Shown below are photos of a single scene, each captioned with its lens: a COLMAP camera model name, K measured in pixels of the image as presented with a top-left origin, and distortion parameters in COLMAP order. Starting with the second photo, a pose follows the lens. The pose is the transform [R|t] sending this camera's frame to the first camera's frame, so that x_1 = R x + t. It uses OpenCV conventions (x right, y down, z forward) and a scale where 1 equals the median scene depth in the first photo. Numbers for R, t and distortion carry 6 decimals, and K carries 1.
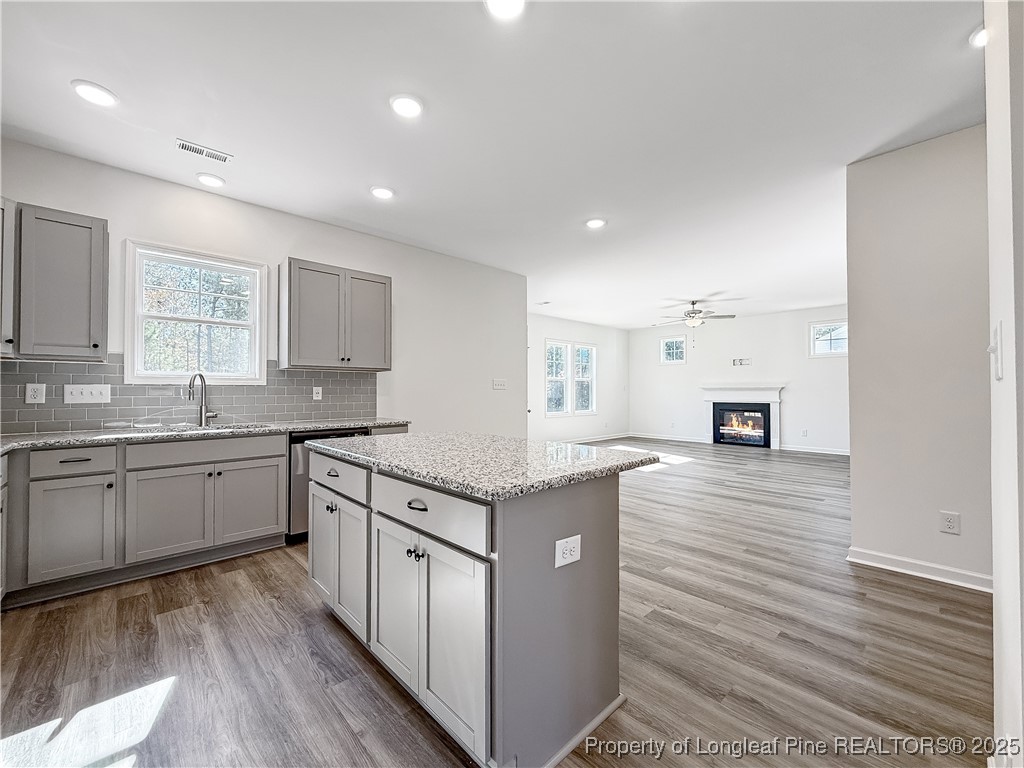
lens RADIAL K [[432.9, 0, 532.6], [0, 432.9, 384.1], [0, 0, 1]] dist [-0.002269, 0.000157]
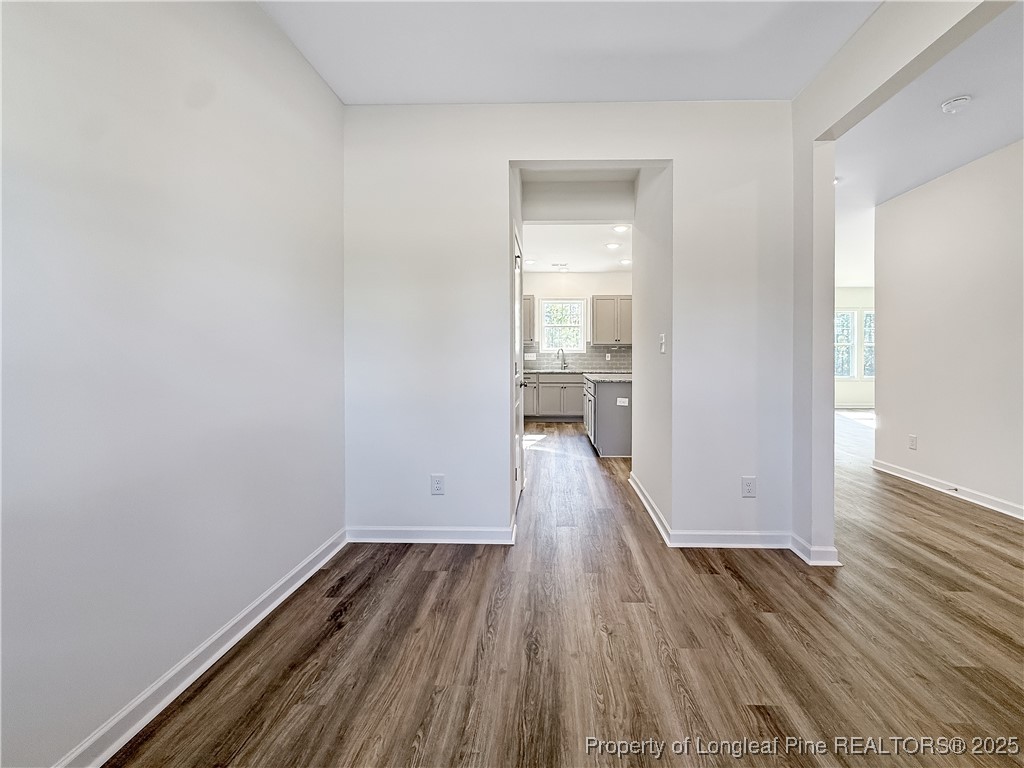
lens RADIAL K [[449.4, 0, 527.2], [0, 449.4, 356.8], [0, 0, 1]] dist [0.001104, 0.000172]
pose [[0.677709, 0.002871, -0.735325, 1.004518], [0.010026, 0.999863, 0.013145, -0.013403], [0.735262, -0.016281, 0.677587, -0.903011]]
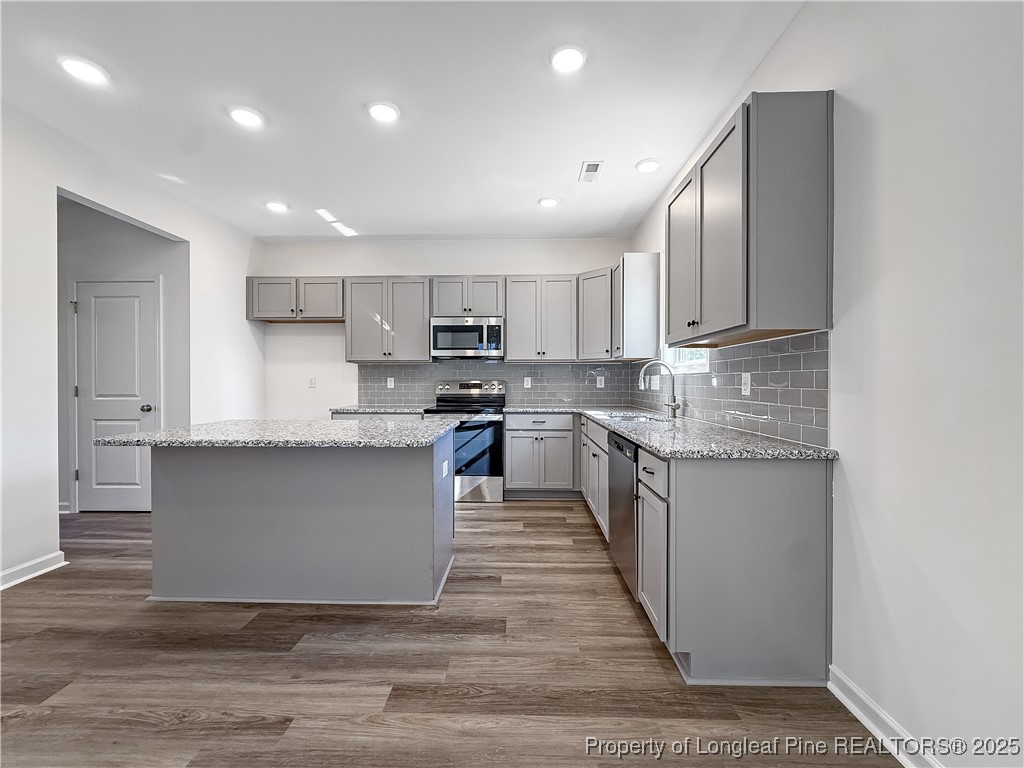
lens RADIAL K [[409.2, 0, 507.0], [0, 409.2, 383.6], [0, 0, 1]] dist [0.000432, 0.000257]
pose [[-0.744062, 0.005376, -0.668089, 0.121695], [0.012287, 0.999909, -0.005638, 0.024456], [0.667998, -0.012403, -0.744060, 1.470131]]
